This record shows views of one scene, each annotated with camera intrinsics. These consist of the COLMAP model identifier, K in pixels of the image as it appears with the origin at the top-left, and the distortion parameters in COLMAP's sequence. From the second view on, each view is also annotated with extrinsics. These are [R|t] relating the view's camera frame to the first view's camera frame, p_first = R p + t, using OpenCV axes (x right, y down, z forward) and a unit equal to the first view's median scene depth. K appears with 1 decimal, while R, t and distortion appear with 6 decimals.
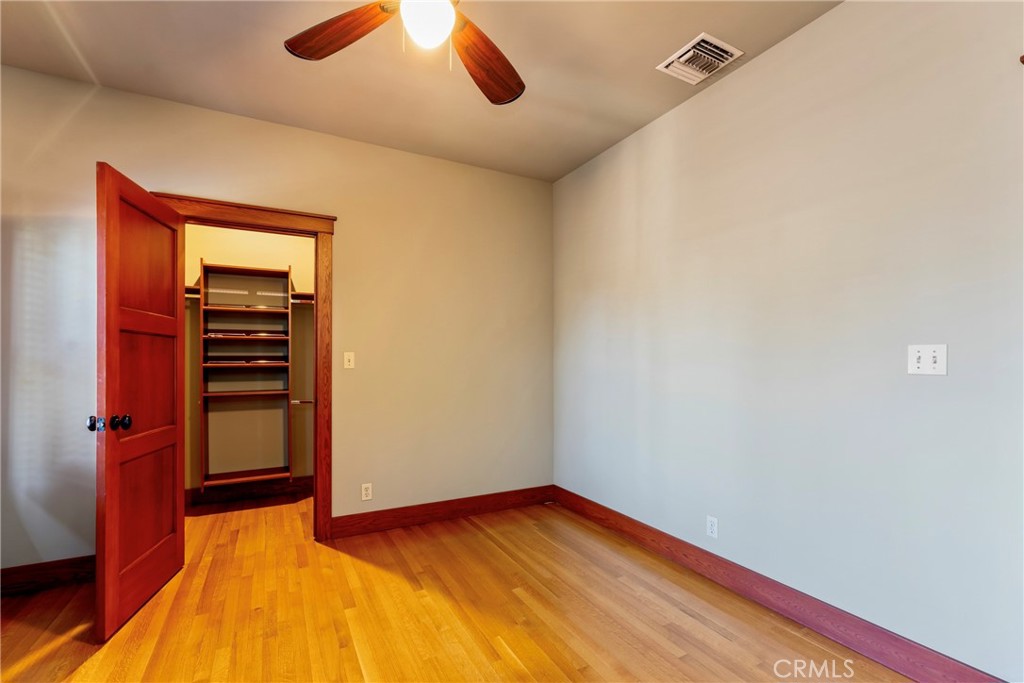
lens RADIAL K [[451.9, 0, 512.2], [0, 451.9, 358.5], [0, 0, 1]] dist [-0.000574, 0.000117]
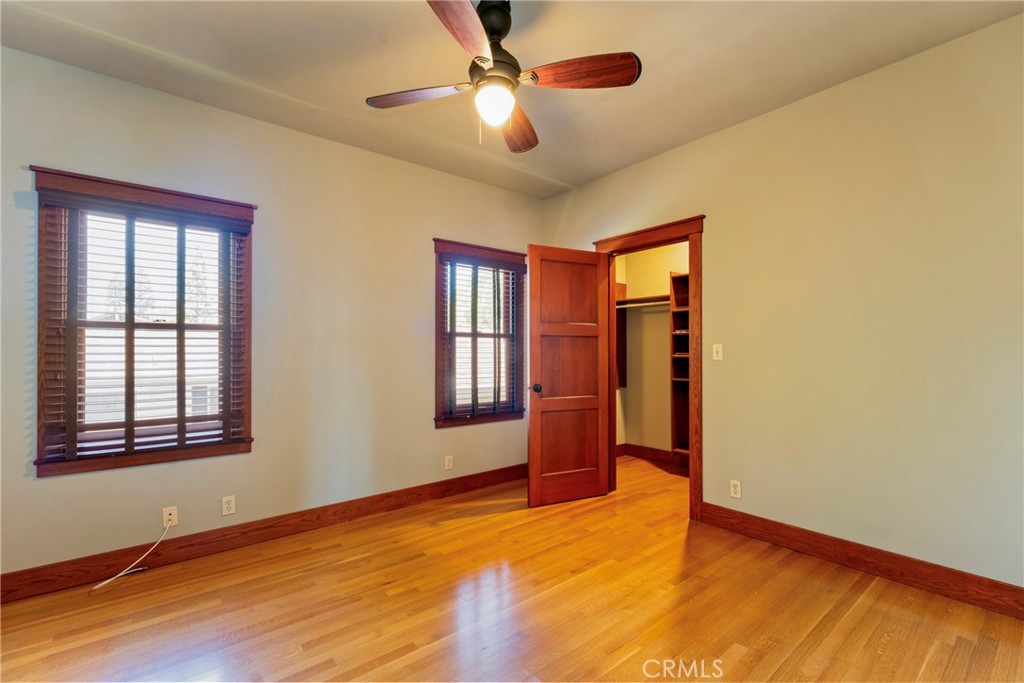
lens RADIAL K [[449.7, 0, 512.3], [0, 449.7, 351.7], [0, 0, 1]] dist [-0.001197, 0.000086]
pose [[0.195065, -0.000921, -0.980790, 0.610332], [0.008203, 0.999966, 0.000693, -0.001714], [0.980756, -0.008180, 0.195066, 0.409491]]
